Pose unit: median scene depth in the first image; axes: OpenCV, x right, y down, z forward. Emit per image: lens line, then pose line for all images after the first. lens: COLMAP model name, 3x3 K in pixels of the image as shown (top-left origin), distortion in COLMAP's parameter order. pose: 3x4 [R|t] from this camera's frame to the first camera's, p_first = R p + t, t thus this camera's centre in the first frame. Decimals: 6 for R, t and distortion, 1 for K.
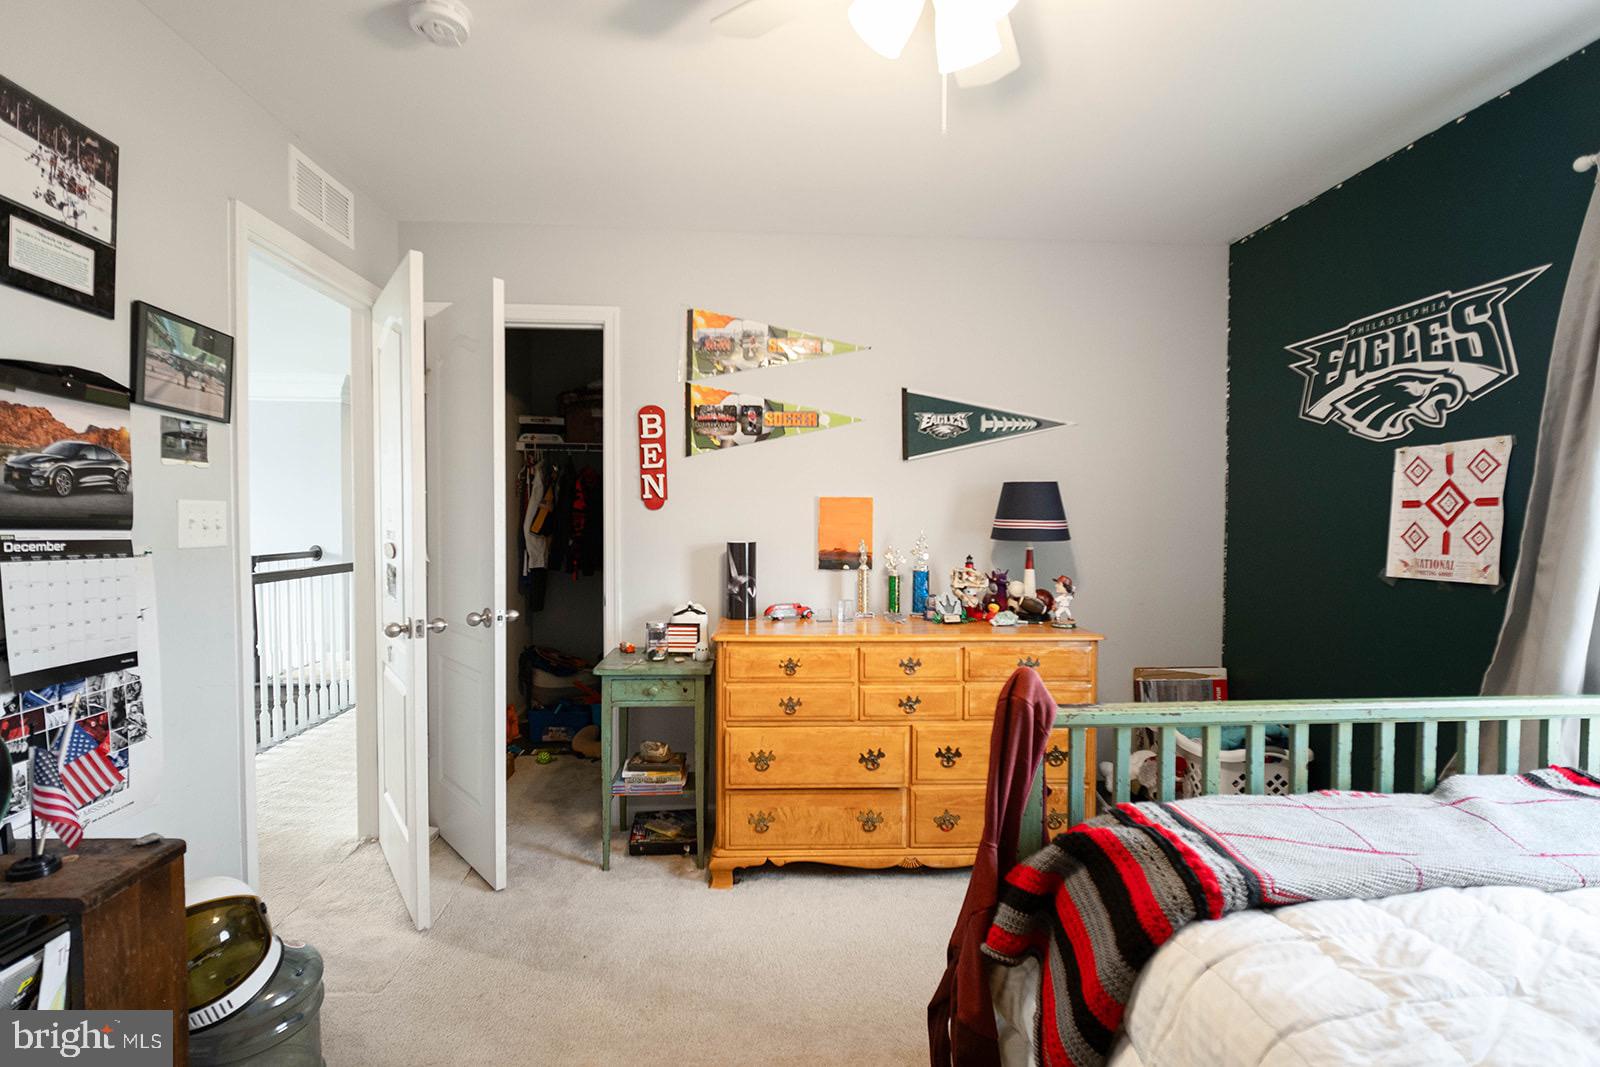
lens RADIAL K [[724.5, 0, 792.7], [0, 724.5, 536.5], [0, 0, 1]] dist [-0.001759, -0.007207]
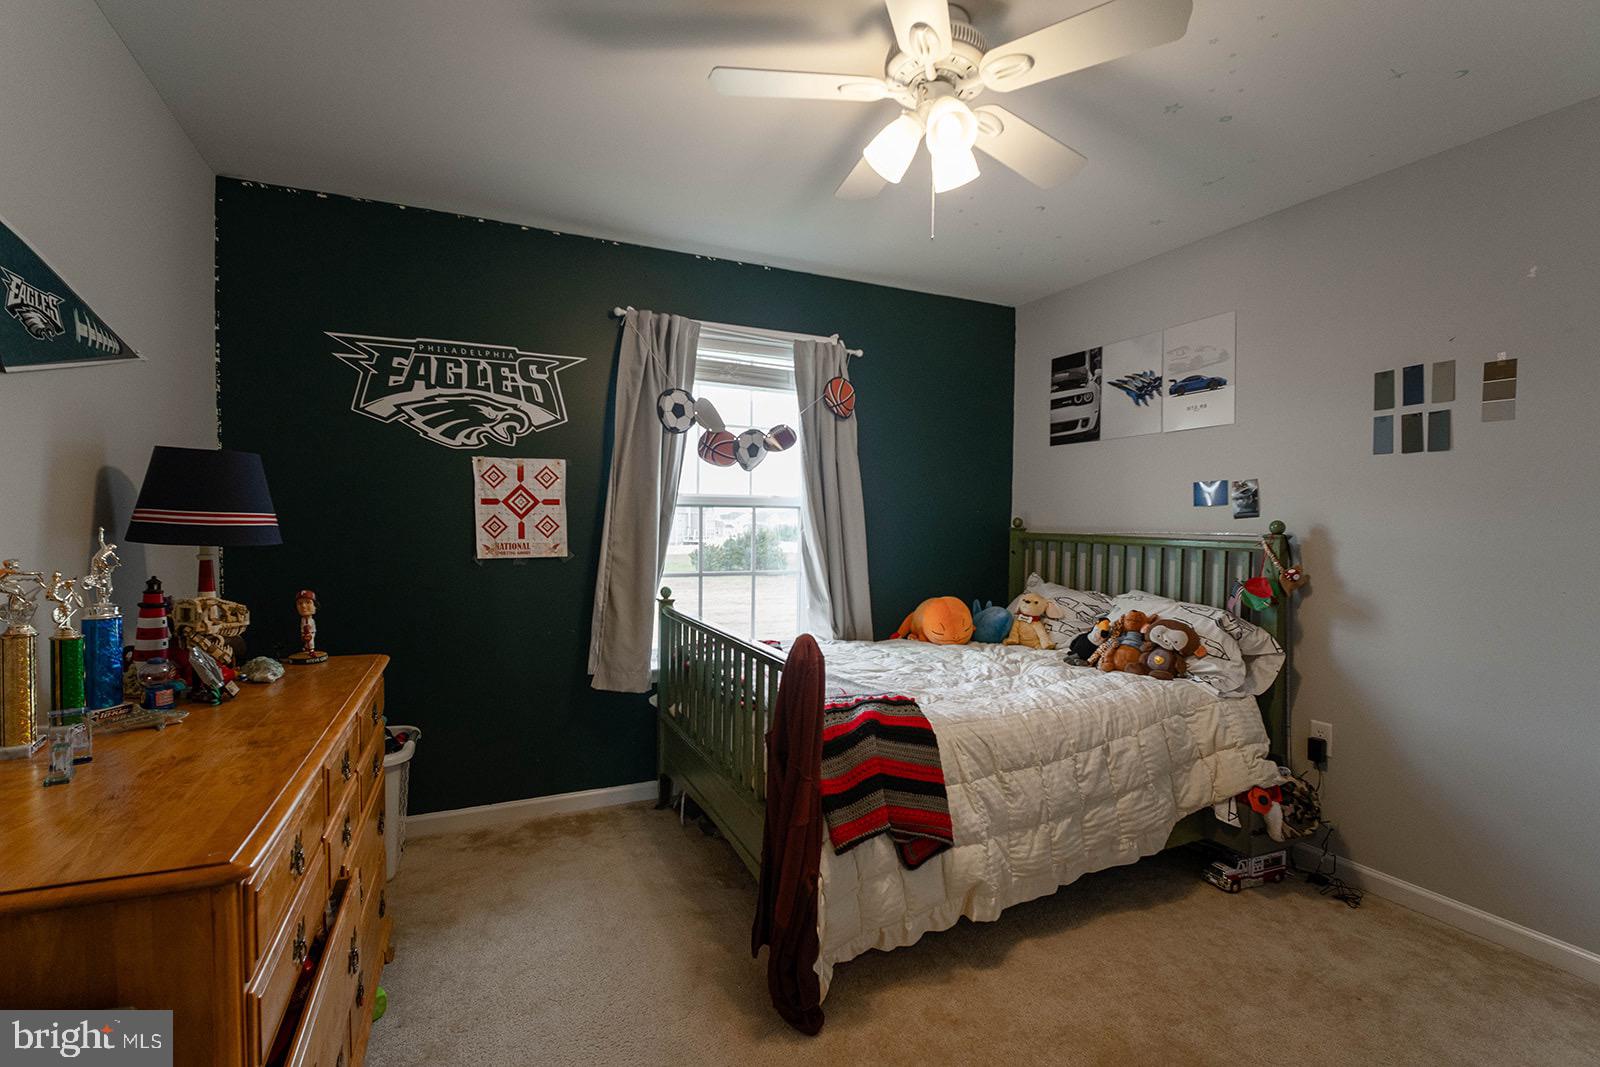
lens RADIAL K [[724.5, 0, 792.7], [0, 724.5, 536.5], [0, 0, 1]] dist [-0.001759, -0.007207]
pose [[-0.360909, -0.030277, 0.932109, -0.552531], [0.012208, 0.999234, 0.037184, -0.023679], [-0.932521, 0.024799, -0.360263, 0.958842]]
